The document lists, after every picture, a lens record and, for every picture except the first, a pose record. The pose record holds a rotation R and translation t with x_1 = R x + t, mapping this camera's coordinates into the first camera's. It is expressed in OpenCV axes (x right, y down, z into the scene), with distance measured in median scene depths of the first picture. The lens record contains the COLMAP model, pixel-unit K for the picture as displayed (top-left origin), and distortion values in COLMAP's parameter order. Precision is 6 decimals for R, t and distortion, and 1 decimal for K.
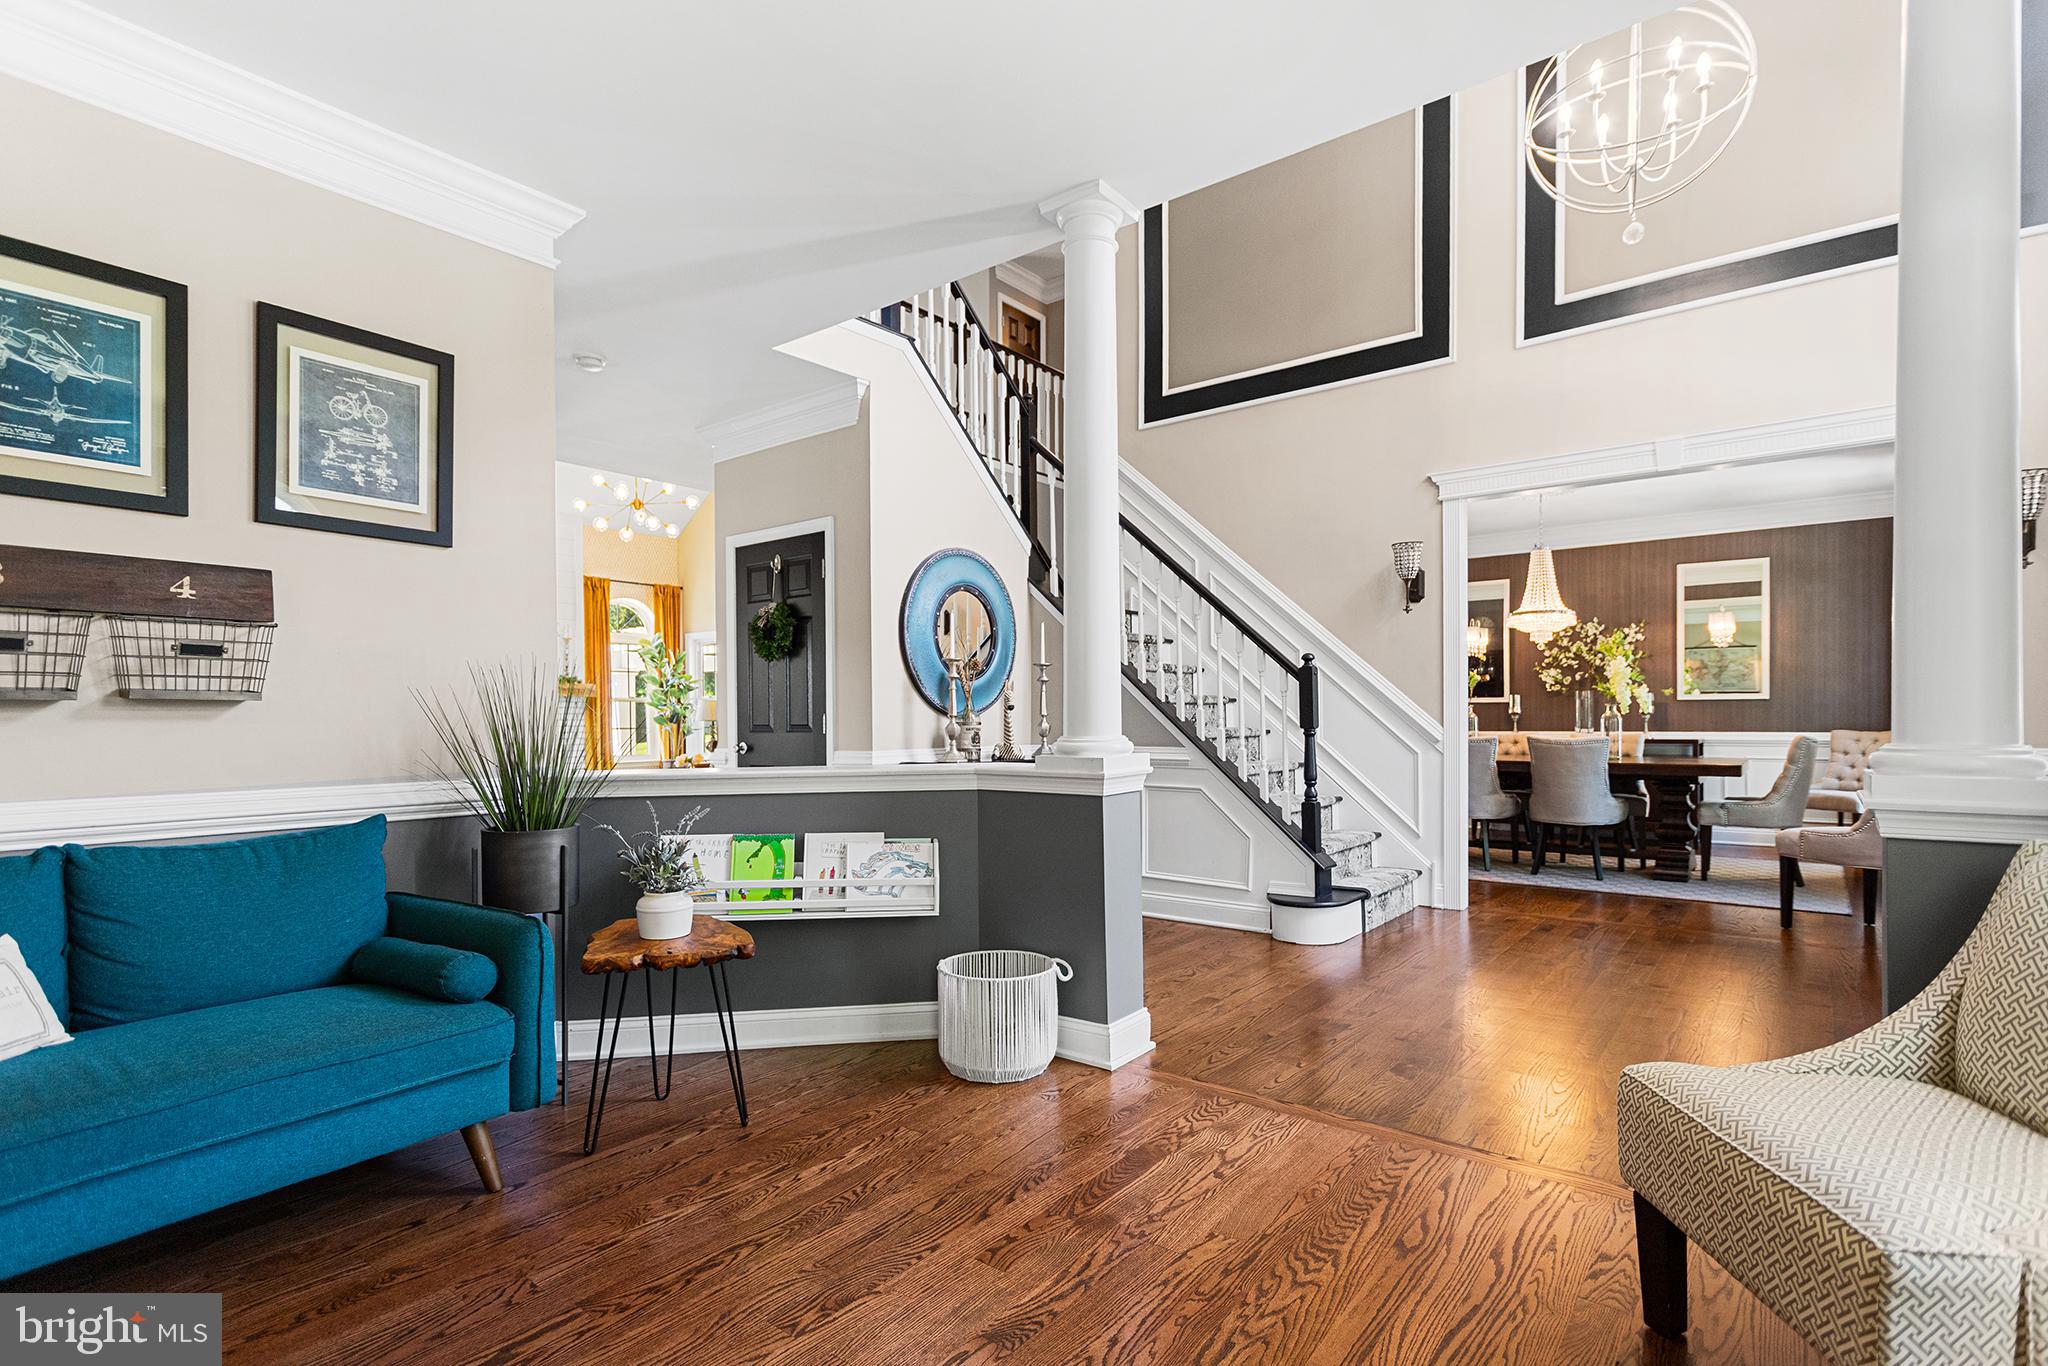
lens RADIAL K [[986.6, 0, 1027.3], [0, 986.6, 726.1], [0, 0, 1]] dist [0.001850, 0.002176]
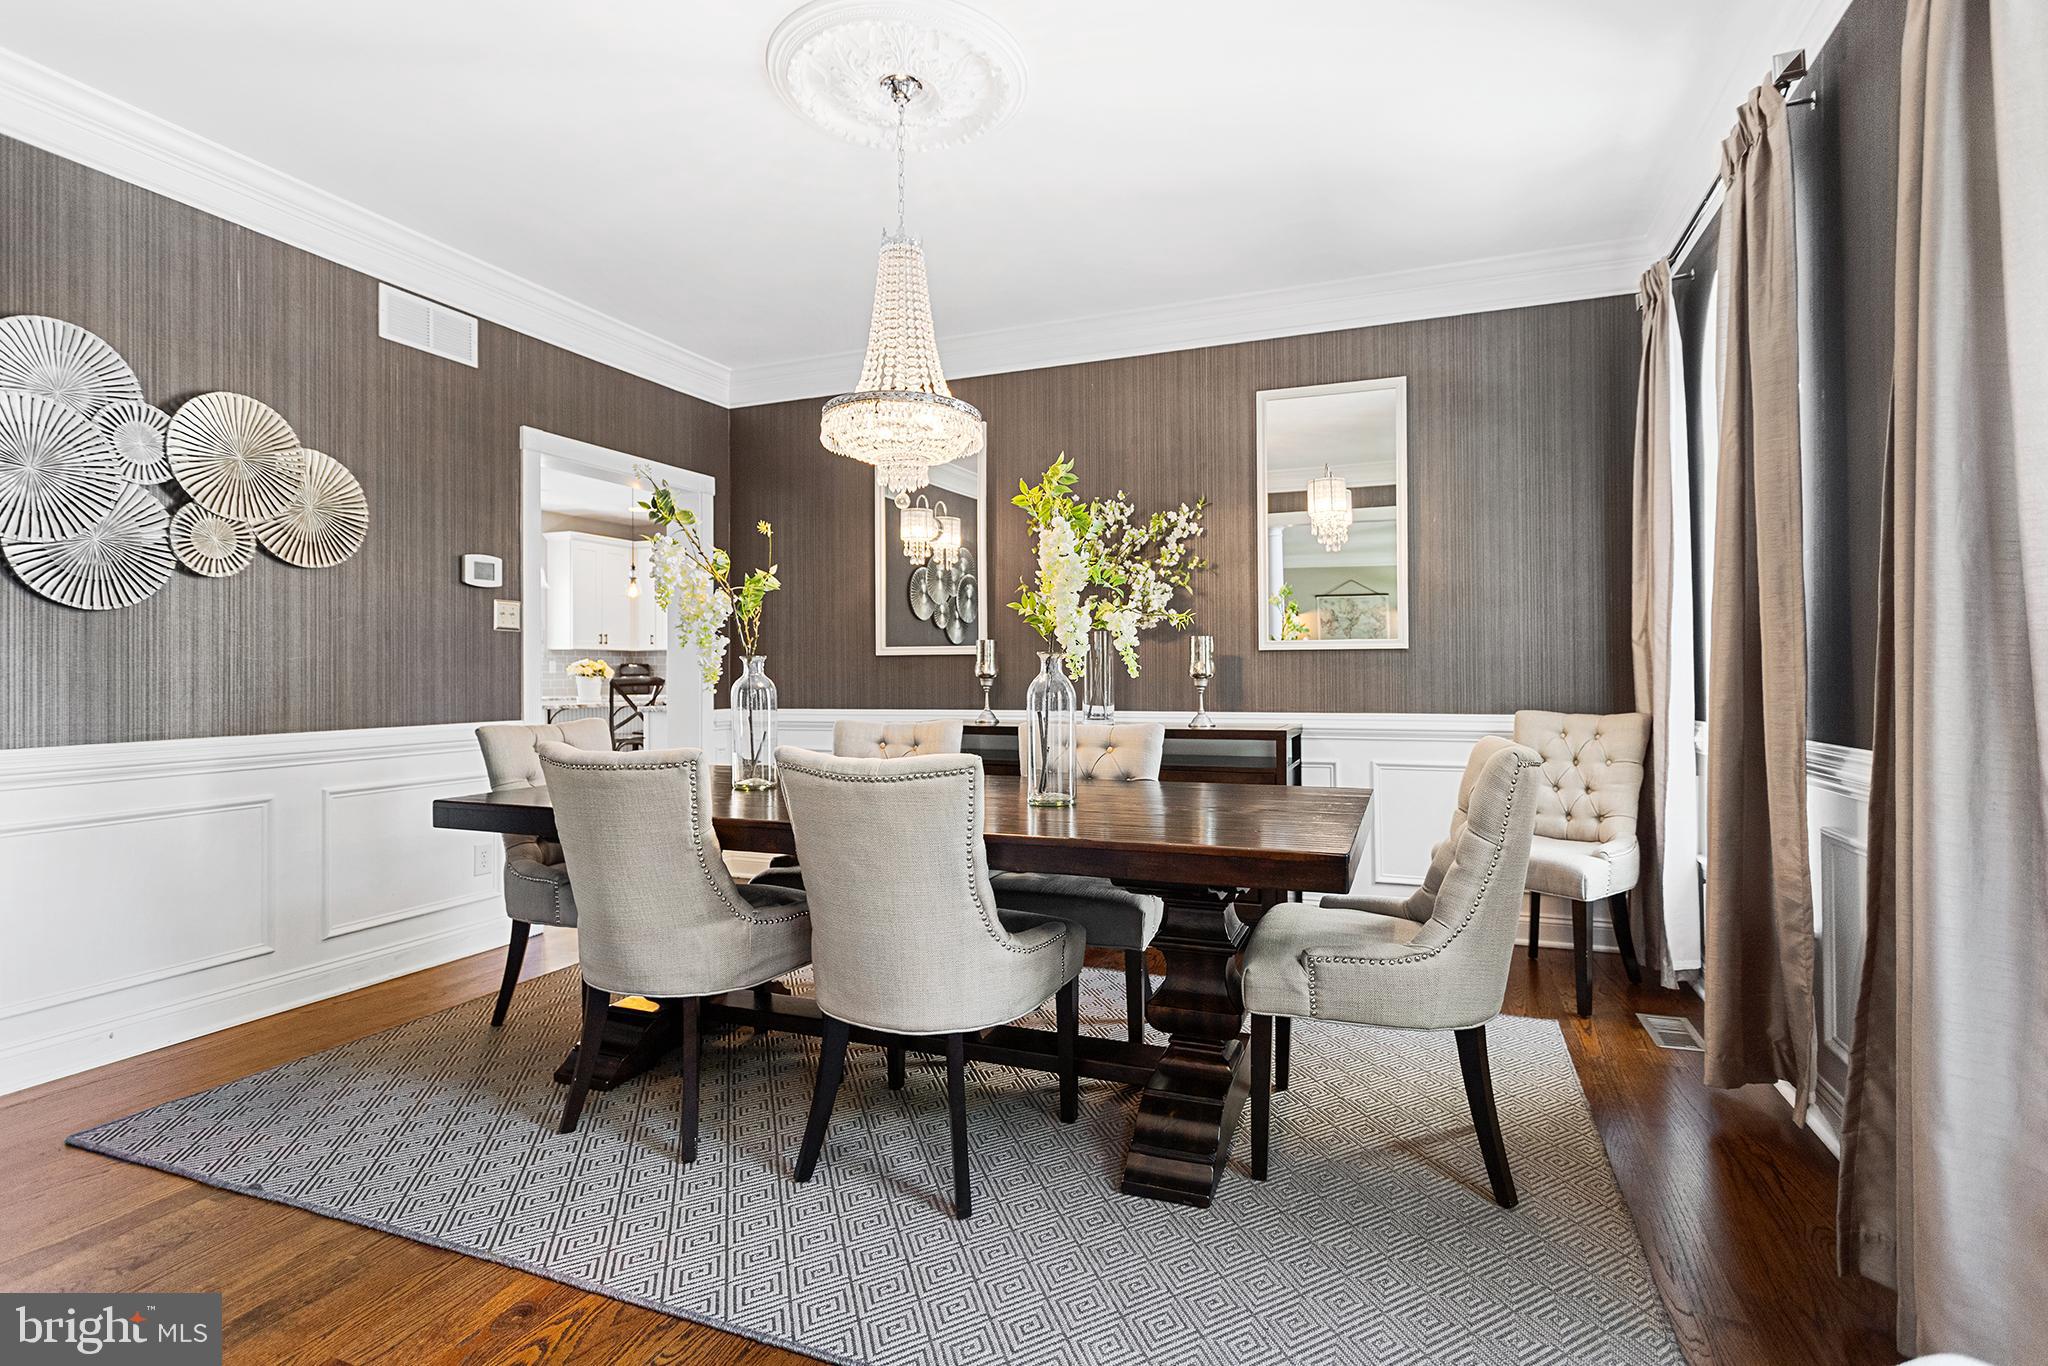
lens RADIAL K [[986.6, 0, 1022.0], [0, 986.6, 673.4], [0, 0, 1]] dist [0.001850, 0.002176]
pose [[0.960984, 0.001994, 0.276595, 0.419147], [0.001193, 0.999935, -0.011352, -0.009178], [-0.276600, 0.011239, 0.960919, 0.567357]]
